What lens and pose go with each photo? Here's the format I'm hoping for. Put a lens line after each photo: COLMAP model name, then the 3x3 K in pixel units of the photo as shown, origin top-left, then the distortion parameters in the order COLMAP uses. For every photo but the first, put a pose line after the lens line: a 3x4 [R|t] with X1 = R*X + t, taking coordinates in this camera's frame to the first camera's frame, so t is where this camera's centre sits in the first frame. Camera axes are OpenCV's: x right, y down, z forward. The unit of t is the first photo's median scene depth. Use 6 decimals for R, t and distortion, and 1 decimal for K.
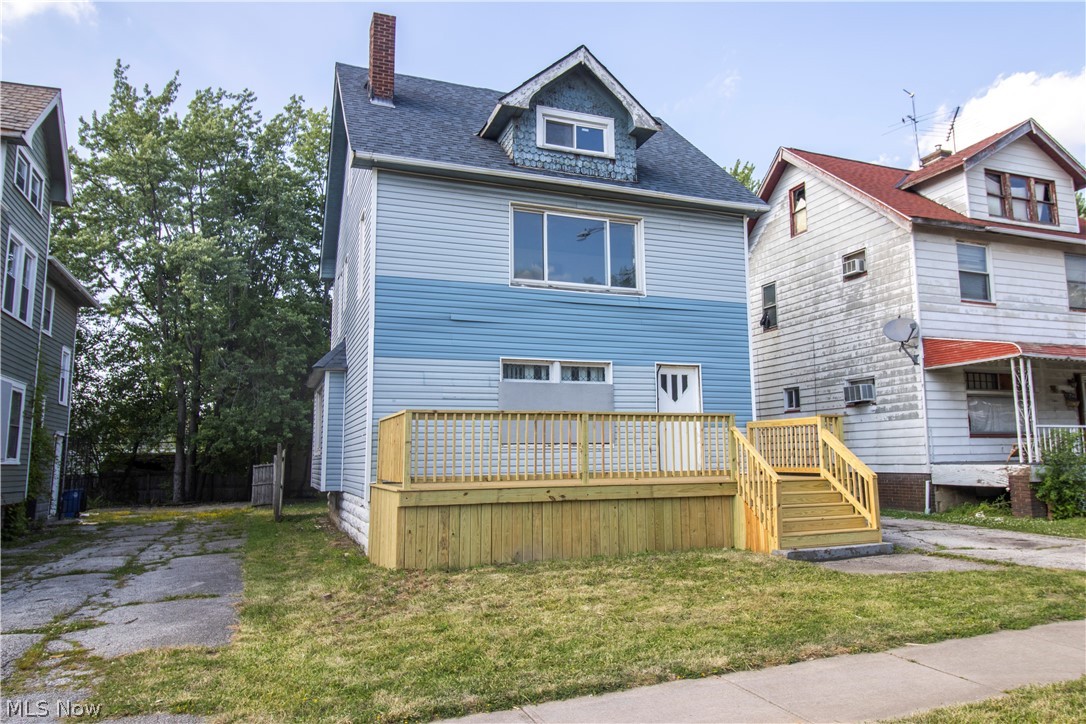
lens RADIAL K [[752.1, 0, 585.6], [0, 752.1, 361.1], [0, 0, 1]] dist [0.002981, 0.001990]
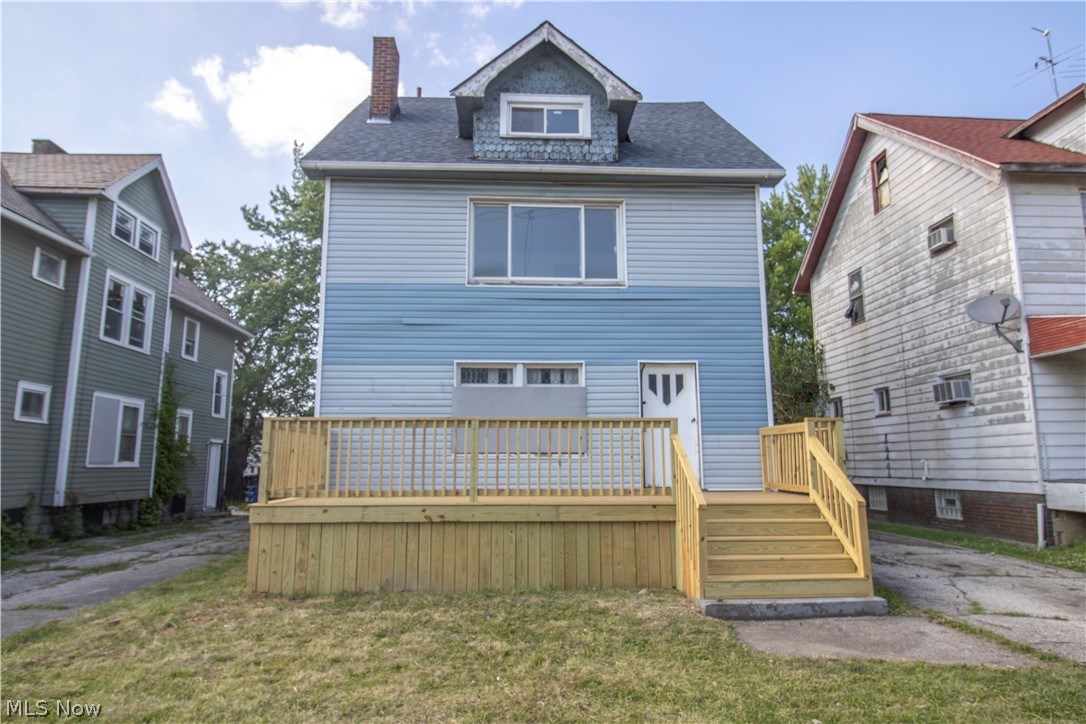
lens RADIAL K [[663.6, 0, 543.0], [0, 663.6, 362.0], [0, 0, 1]] dist [0.000784, -0.002579]
pose [[0.943099, -0.039155, -0.330199, 0.237517], [0.032464, 0.999141, -0.025757, 0.018964], [0.330924, 0.013572, 0.943560, 0.227641]]
